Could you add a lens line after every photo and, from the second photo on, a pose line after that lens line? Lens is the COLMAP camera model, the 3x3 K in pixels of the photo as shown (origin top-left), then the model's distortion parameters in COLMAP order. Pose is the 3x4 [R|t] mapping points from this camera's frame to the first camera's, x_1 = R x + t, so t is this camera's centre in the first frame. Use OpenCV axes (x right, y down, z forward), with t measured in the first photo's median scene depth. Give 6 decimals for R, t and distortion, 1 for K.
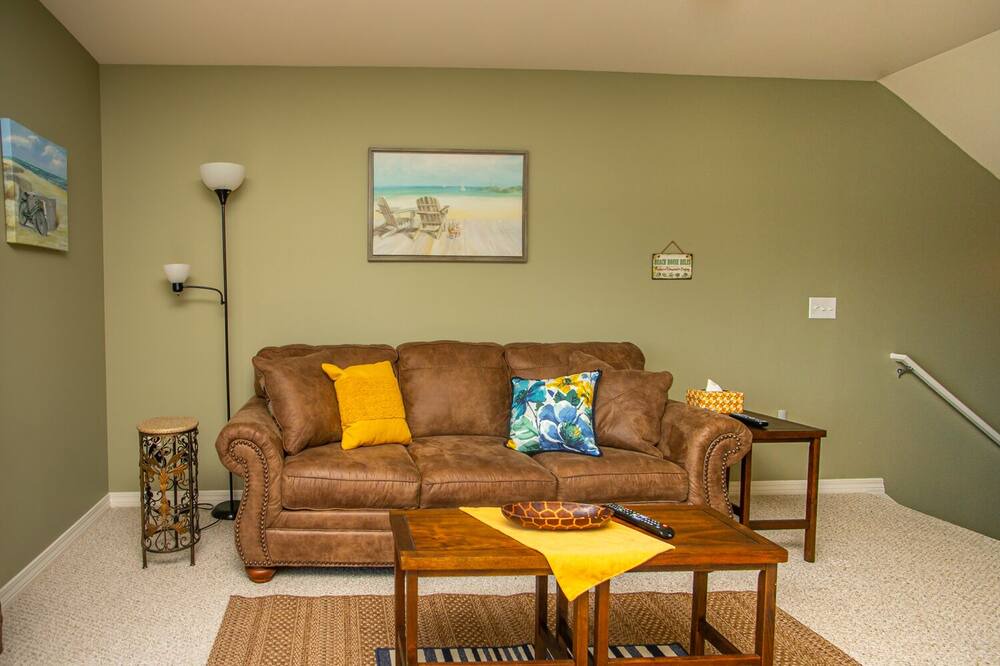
lens RADIAL K [[602.0, 0, 356.4], [0, 602.0, 330.6], [0, 0, 1]] dist [-0.056127, 0.029068]
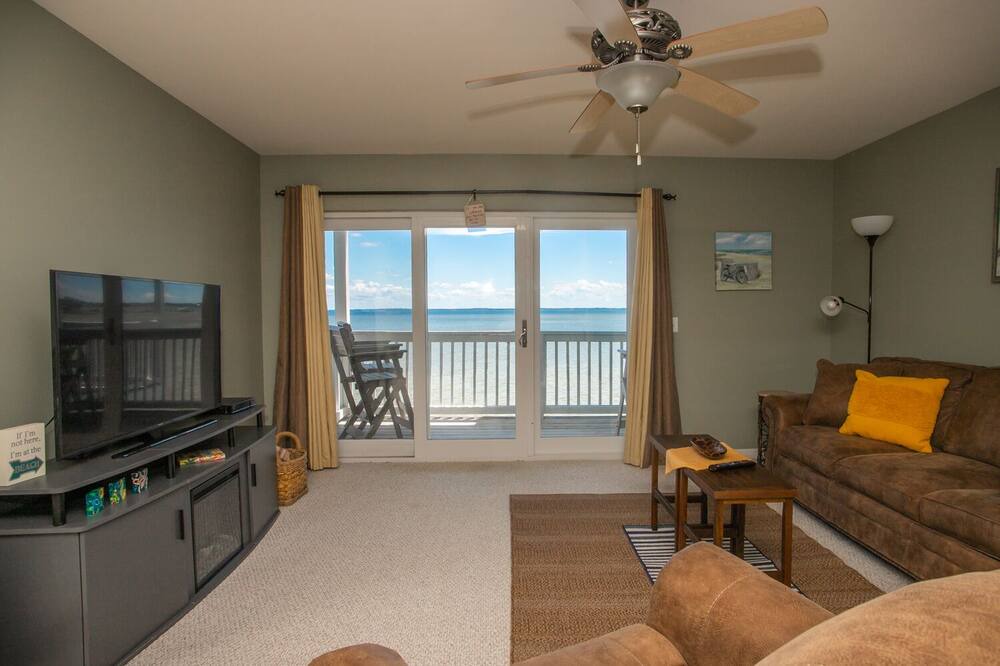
lens RADIAL K [[527.5, 0, 507.9], [0, 527.5, 329.2], [0, 0, 1]] dist [-0.078475, 0.046970]
pose [[0.000551, 0.040014, -0.999199, 1.059798], [-0.049250, 0.997988, 0.039938, -0.039713], [0.998786, 0.049188, 0.002520, 0.220888]]
